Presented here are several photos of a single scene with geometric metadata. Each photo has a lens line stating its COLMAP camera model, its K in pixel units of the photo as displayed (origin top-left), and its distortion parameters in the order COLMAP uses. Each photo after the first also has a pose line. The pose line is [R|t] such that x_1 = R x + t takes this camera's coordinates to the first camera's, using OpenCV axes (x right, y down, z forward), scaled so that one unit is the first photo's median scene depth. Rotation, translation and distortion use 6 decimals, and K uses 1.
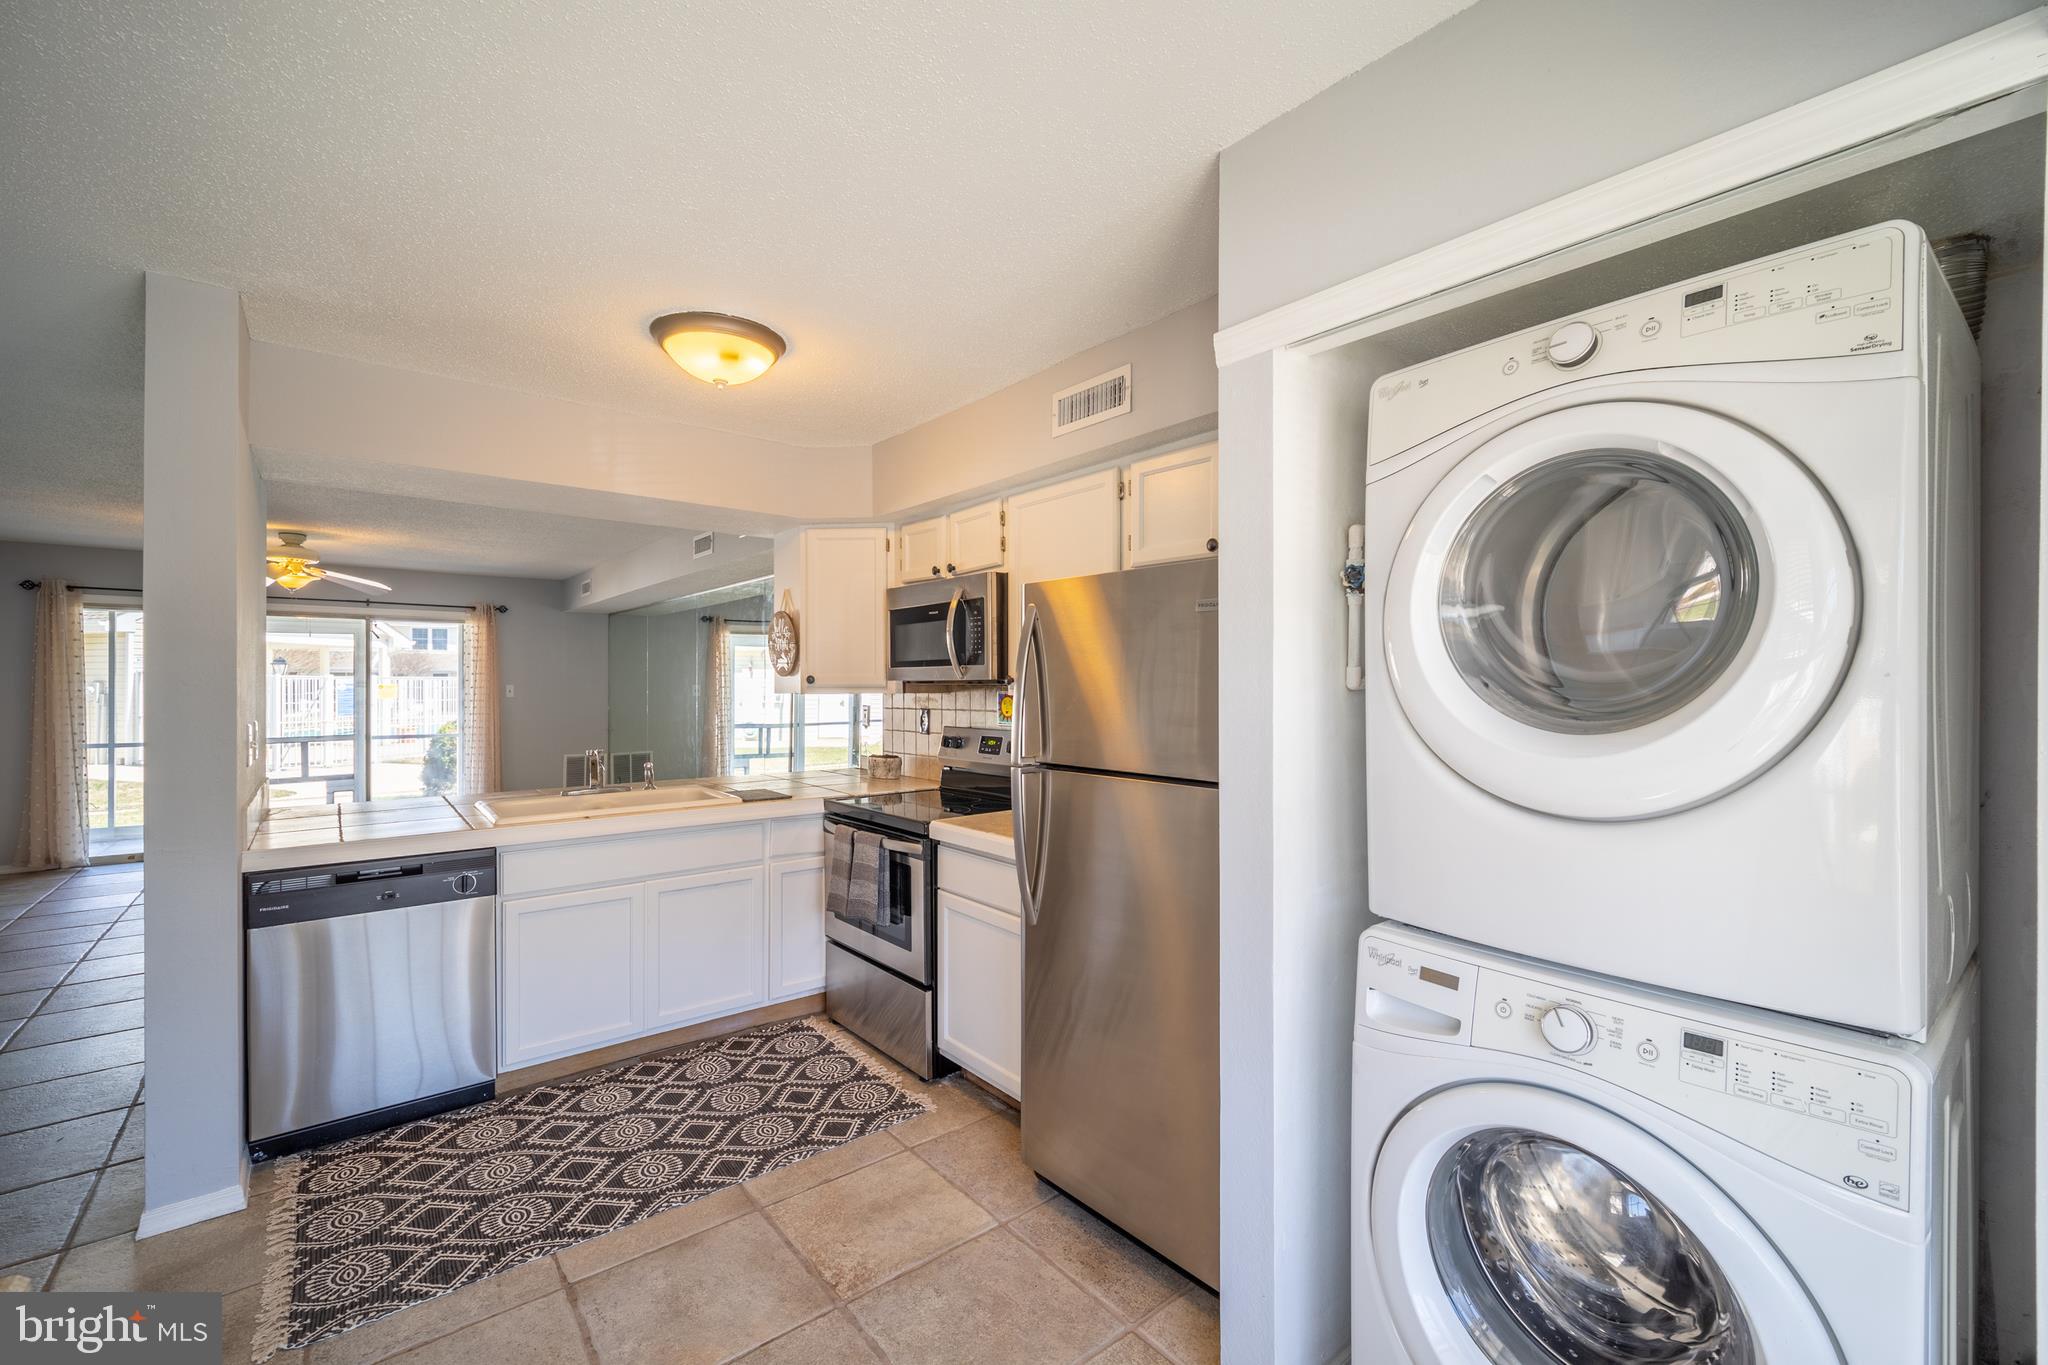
lens RADIAL K [[849.2, 0, 1034.1], [0, 849.2, 685.0], [0, 0, 1]] dist [-0.003285, 0.000290]
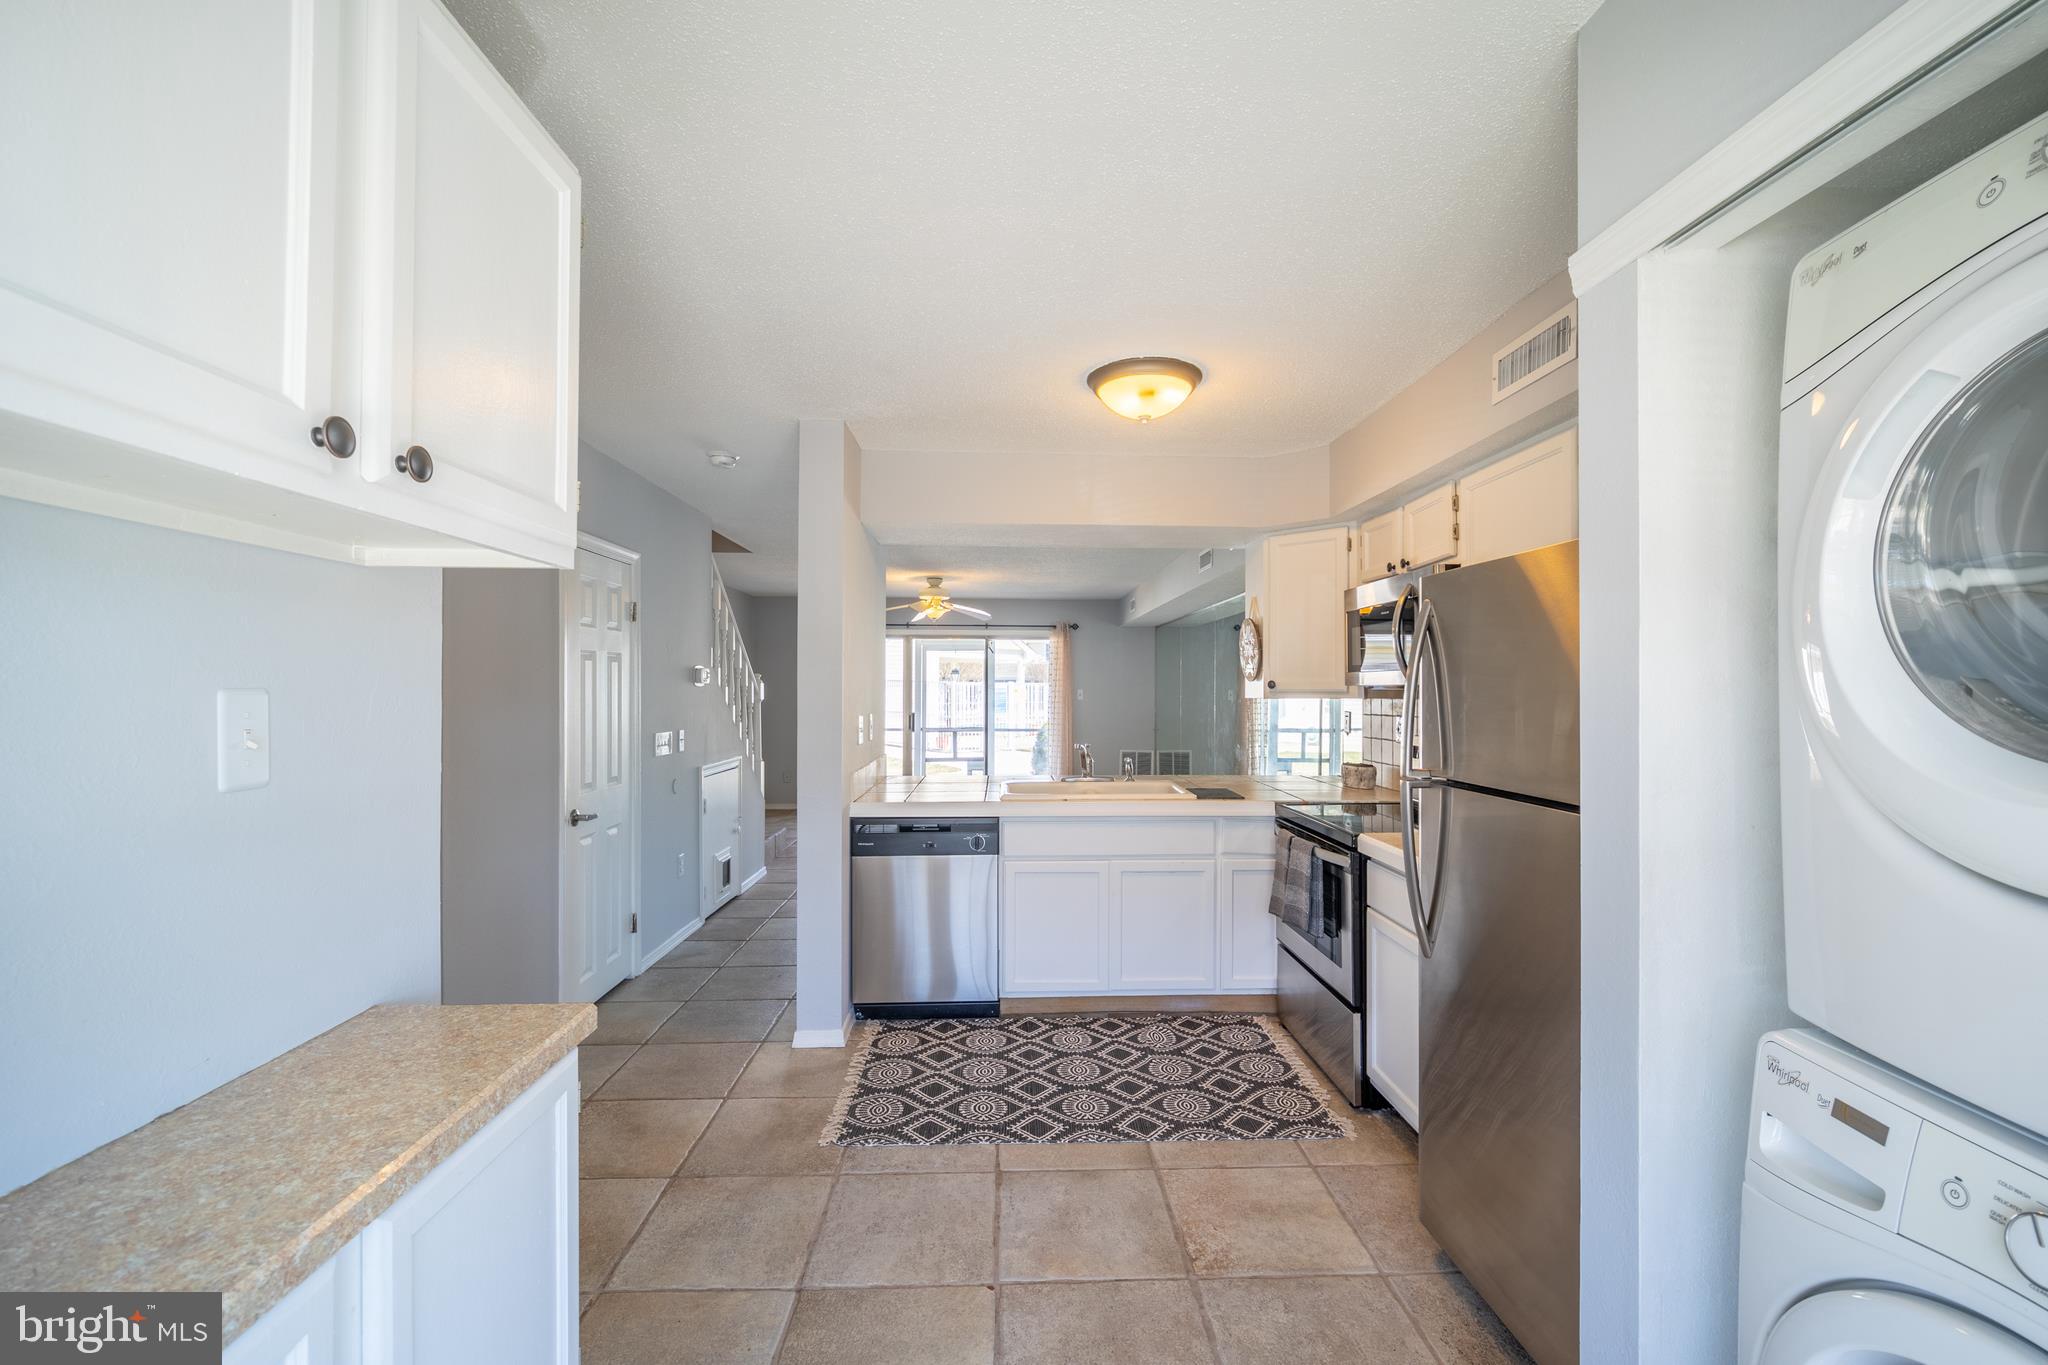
lens RADIAL K [[849.2, 0, 1032.8], [0, 849.2, 685.2], [0, 0, 1]] dist [-0.003285, 0.000290]
pose [[0.792425, -0.000669, -0.609969, 0.186513], [-0.003146, 0.999982, -0.005183, 0.001045], [0.609961, 0.006026, 0.792408, 0.029319]]
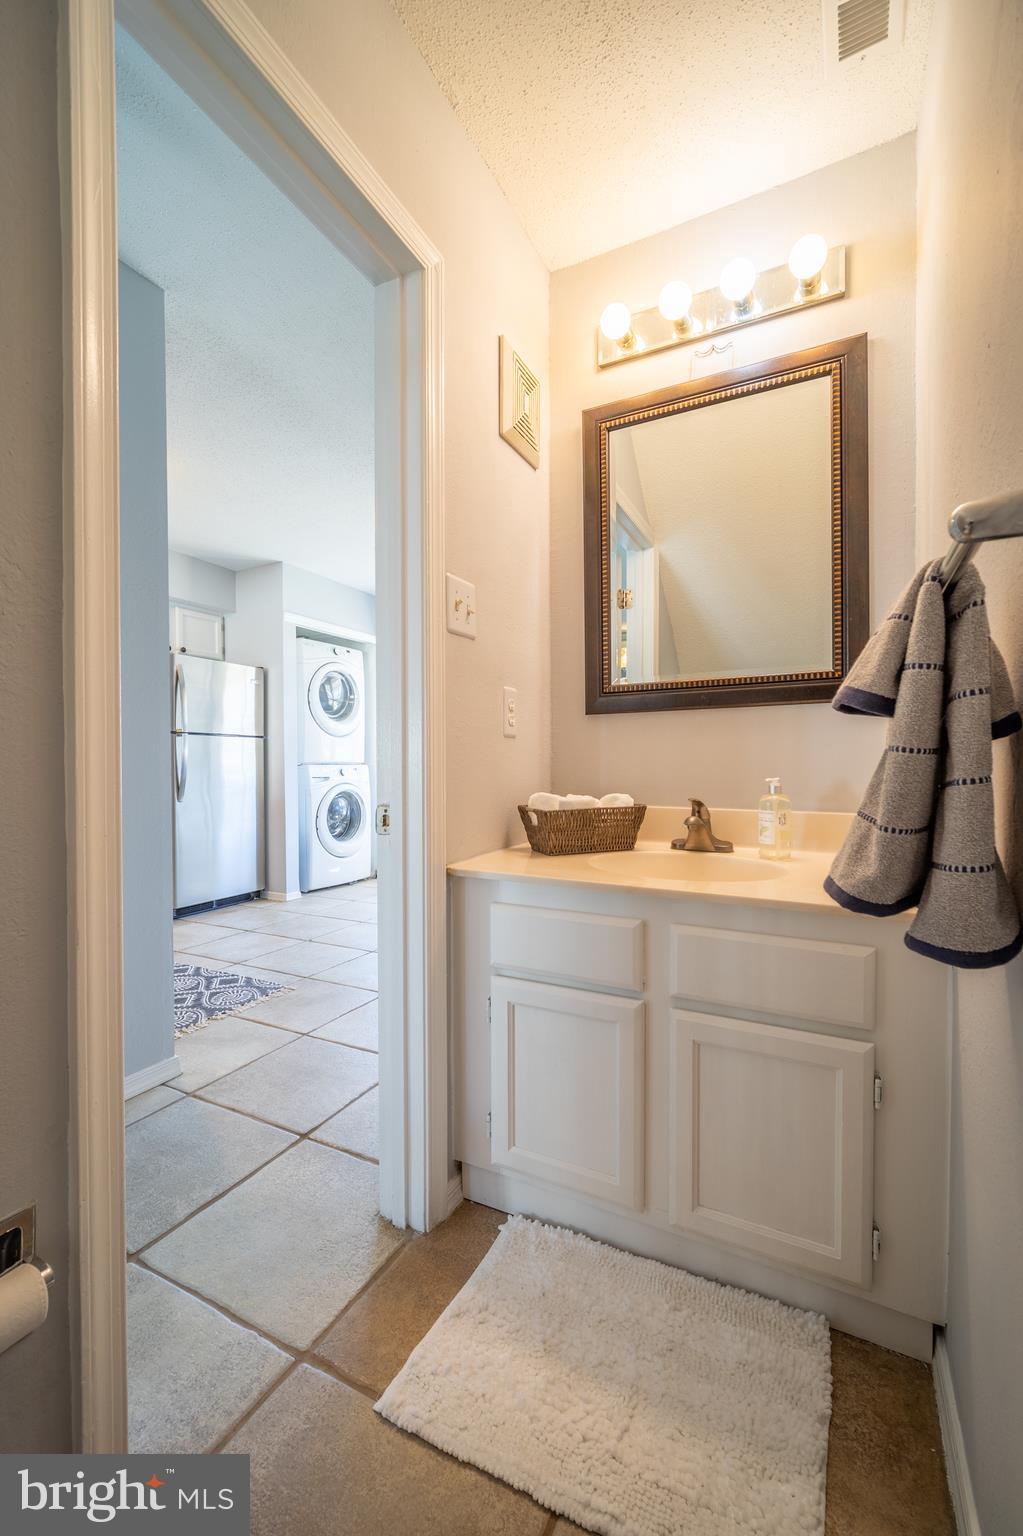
lens RADIAL K [[636.9, 0, 517.0], [0, 636.9, 776.2], [0, 0, 1]] dist [-0.003285, 0.000290]
pose [[-0.393304, -0.016210, 0.919266, -1.709298], [0.006306, 0.999773, 0.020328, 0.158955], [-0.919387, 0.013792, -0.393113, 0.725422]]
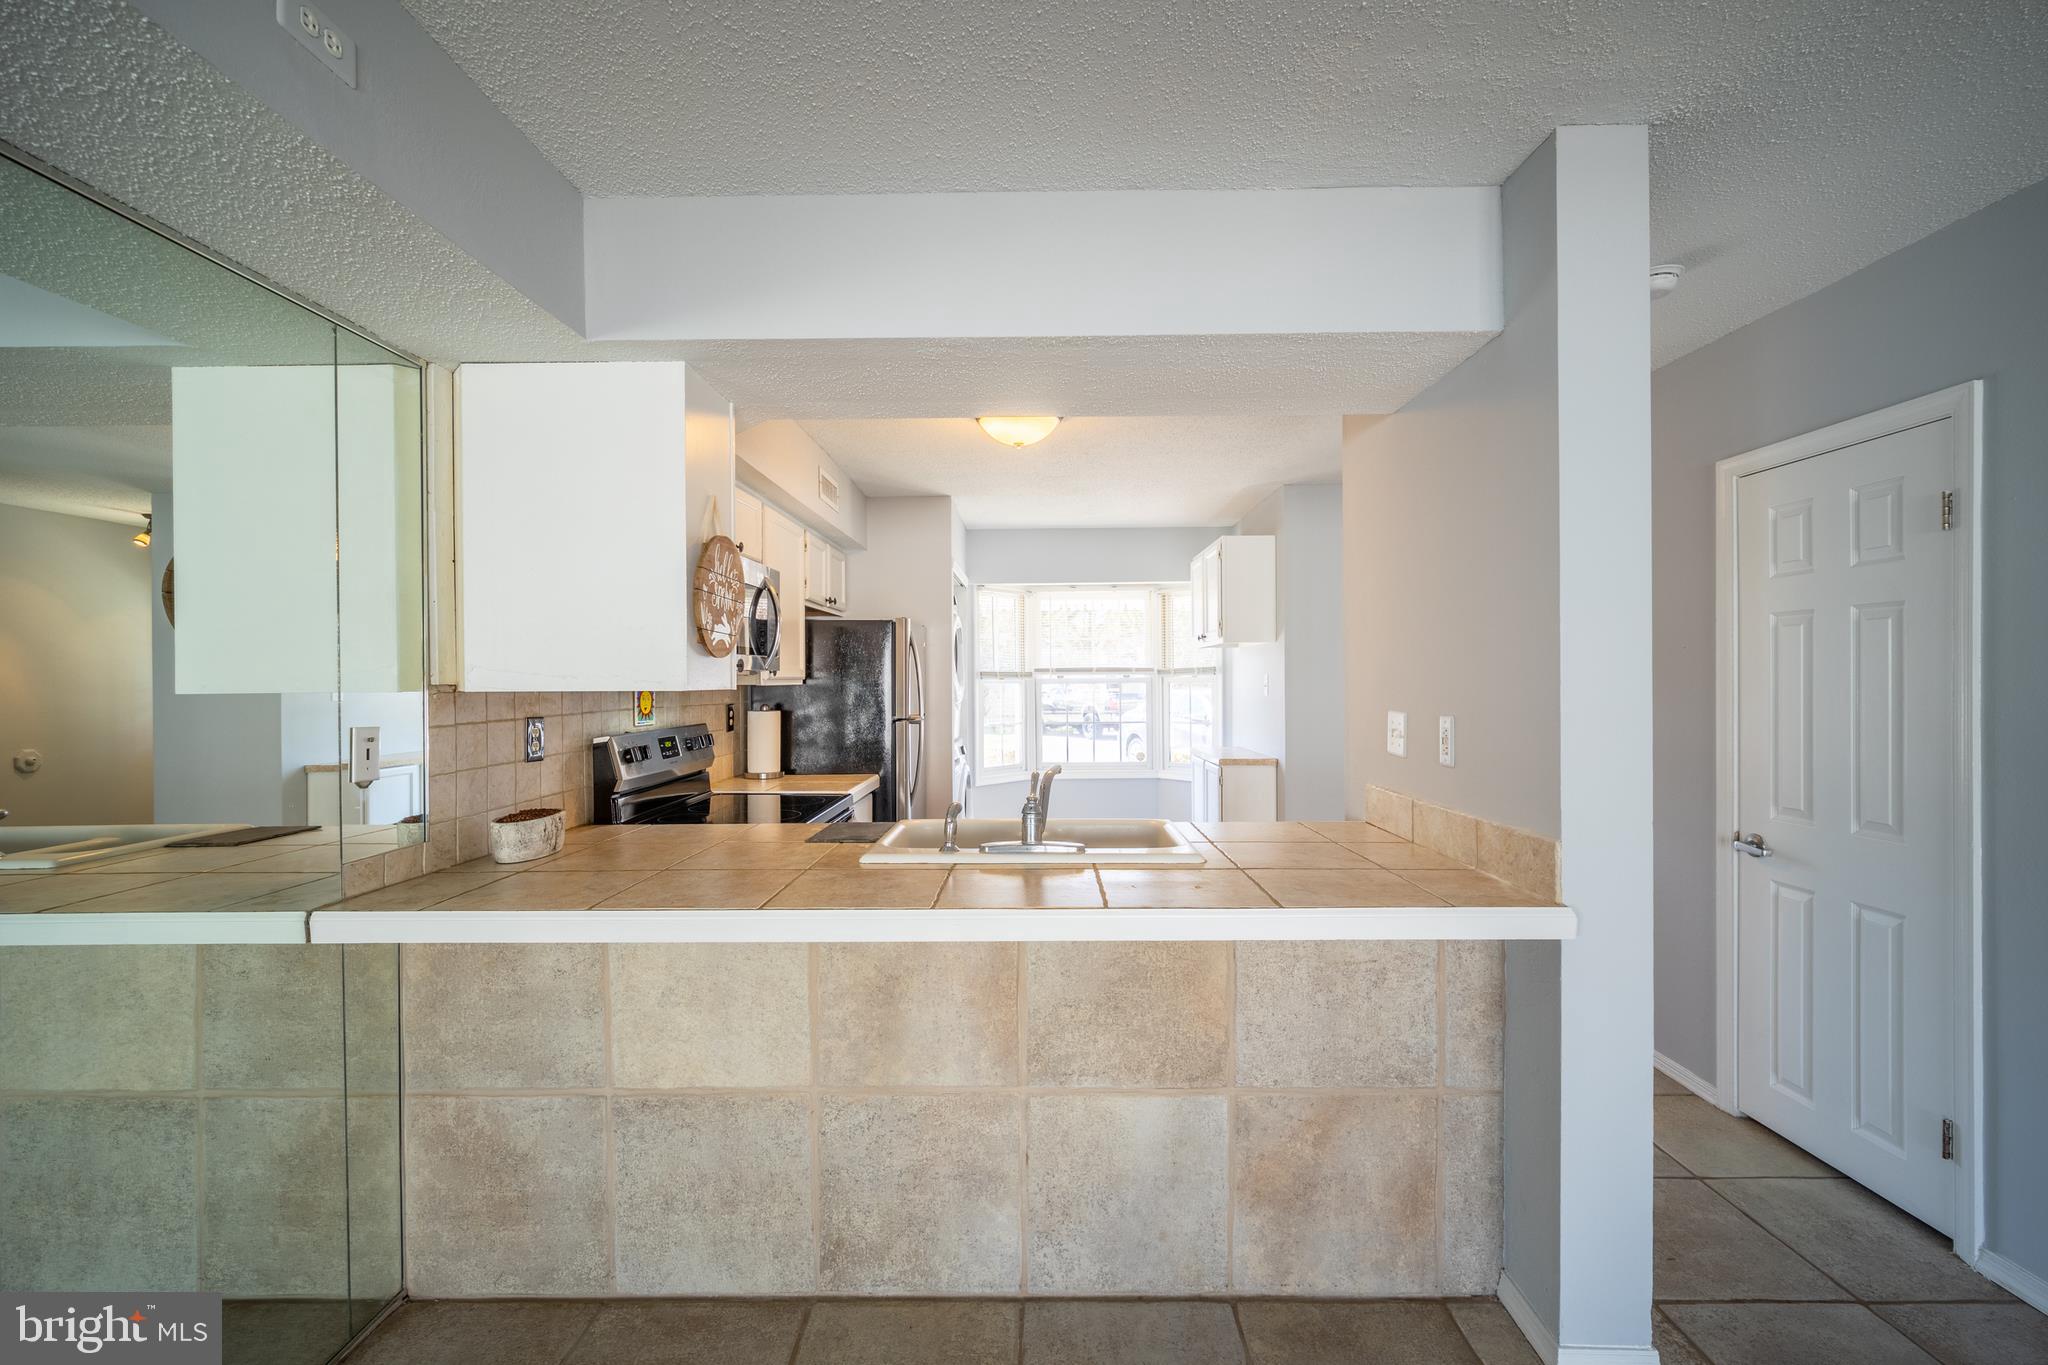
lens RADIAL K [[849.2, 0, 1037.1], [0, 849.2, 693.1], [0, 0, 1]] dist [-0.003285, 0.000290]
pose [[-0.766555, -0.004185, 0.642165, -1.190024], [0.008861, 0.999815, 0.017094, 0.007797], [-0.642117, 0.018793, -0.766376, 1.920111]]
